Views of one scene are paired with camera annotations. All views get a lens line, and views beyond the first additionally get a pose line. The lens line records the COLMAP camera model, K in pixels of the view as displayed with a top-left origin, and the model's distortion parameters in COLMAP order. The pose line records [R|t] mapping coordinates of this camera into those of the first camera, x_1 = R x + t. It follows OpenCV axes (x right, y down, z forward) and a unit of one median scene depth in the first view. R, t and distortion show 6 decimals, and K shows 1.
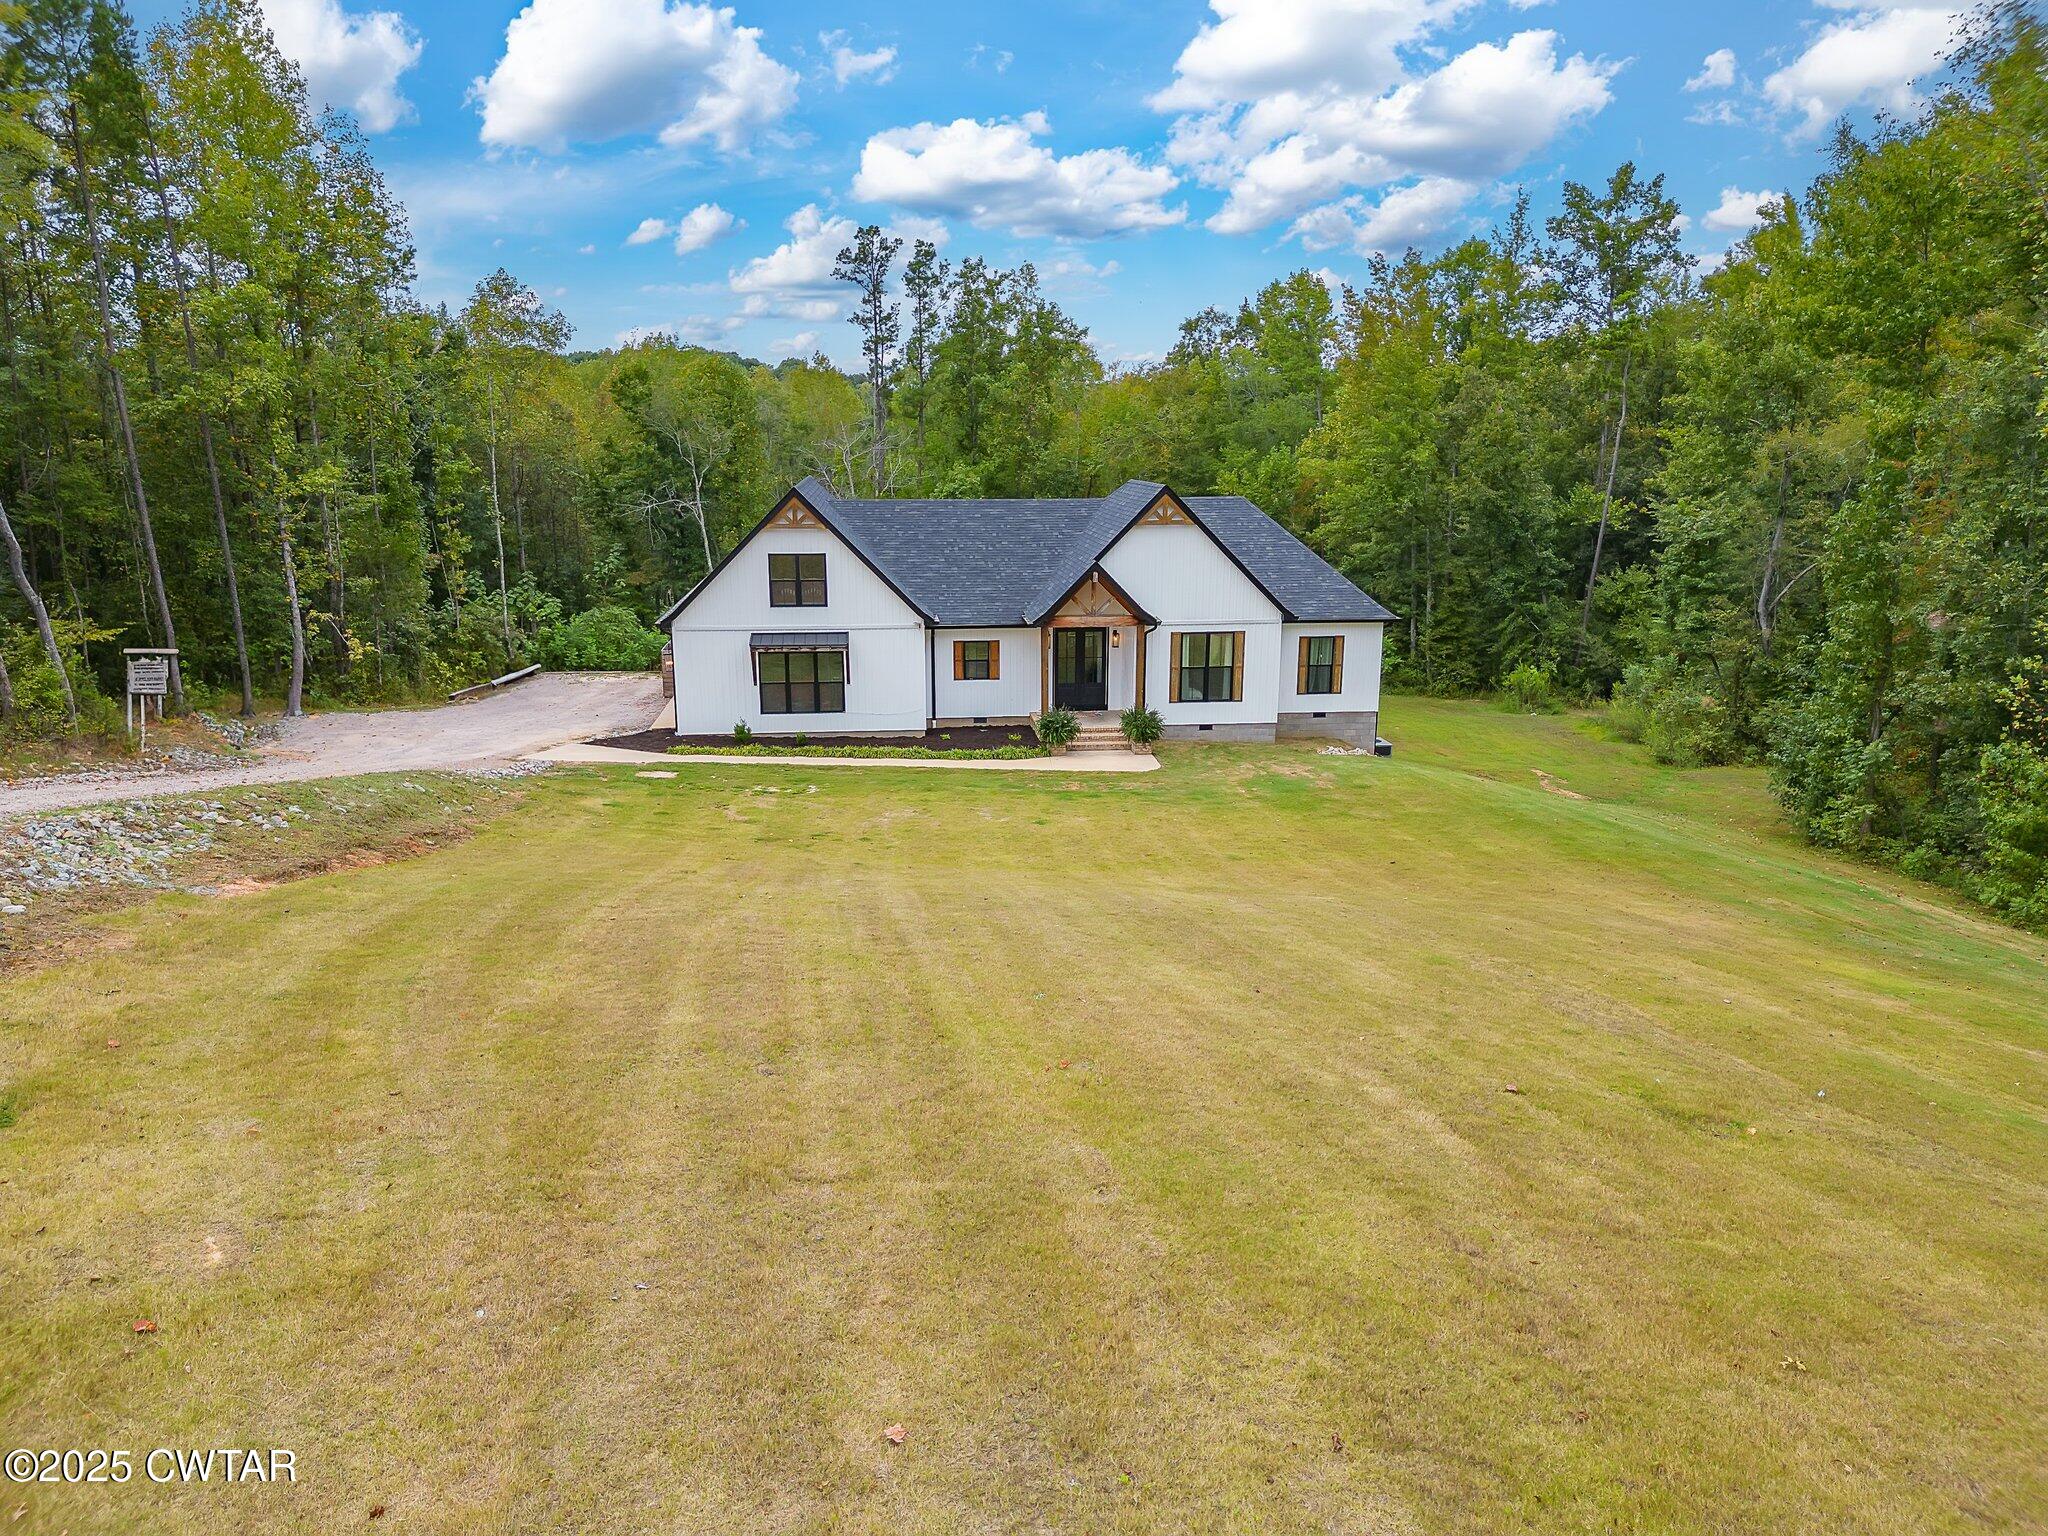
lens RADIAL K [[1419.4, 0, 1024.0], [0, 1419.4, 768.0], [0, 0, 1]] dist [0.133363, 0.000020]
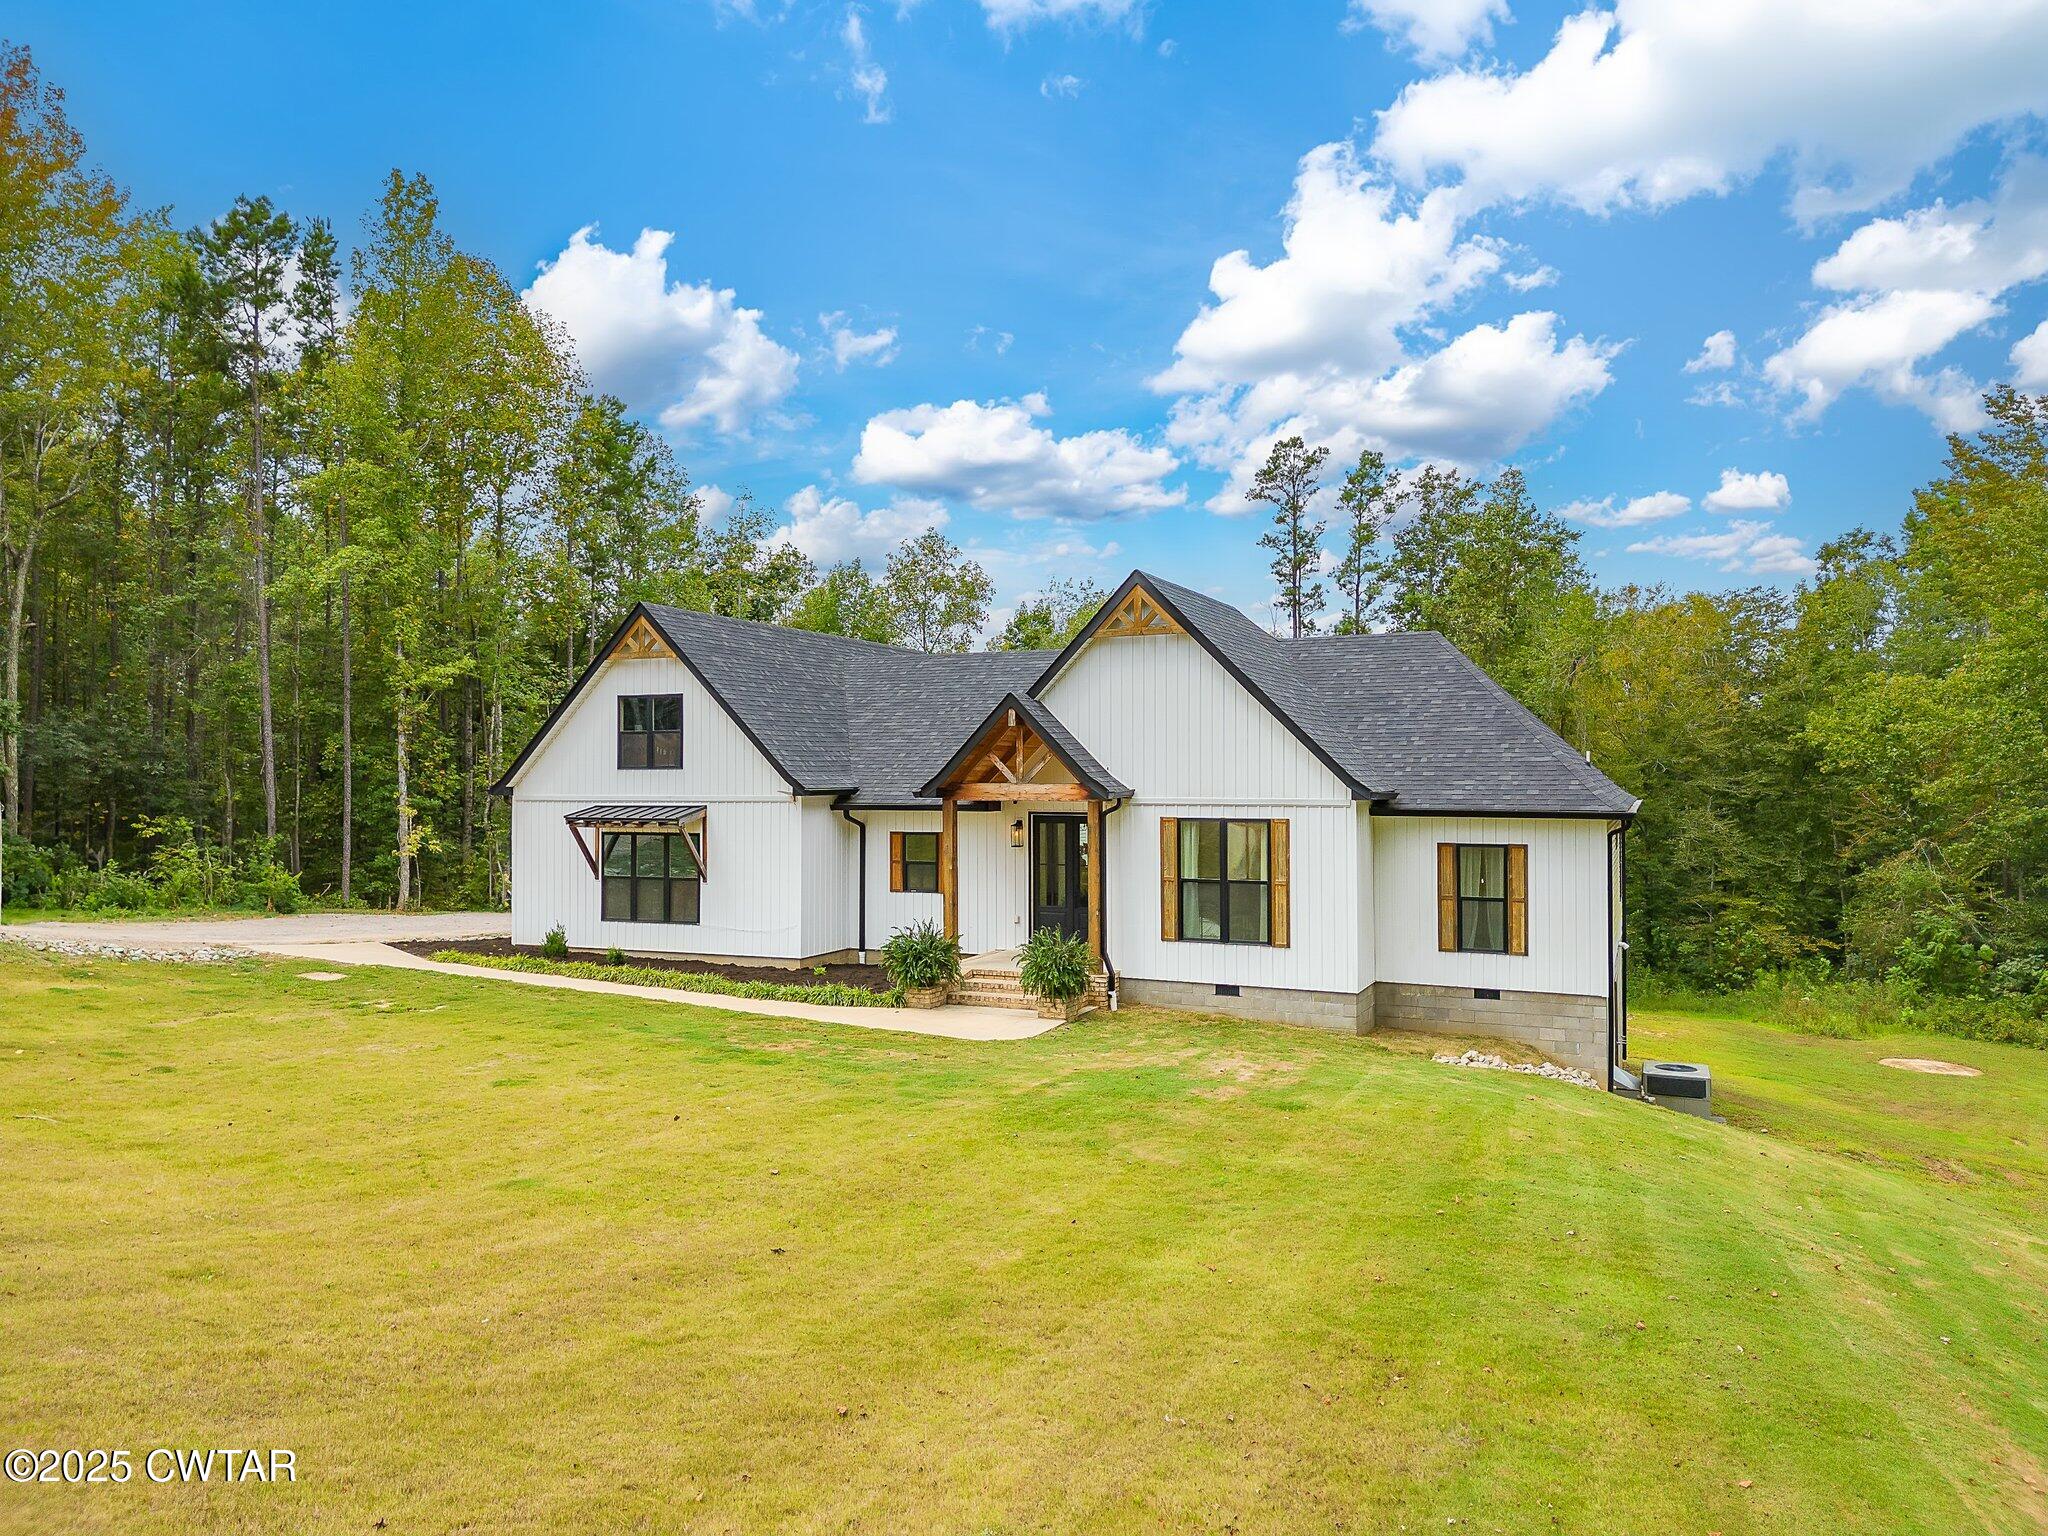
lens RADIAL K [[1419.4, 0, 1024.0], [0, 1419.4, 768.0], [0, 0, 1]] dist [0.133363, 0.000020]
pose [[0.869129, -0.002275, -0.494579, 0.341689], [-0.110498, 0.973820, -0.198659, 0.006777], [0.482083, 0.227311, 0.846124, 0.475211]]
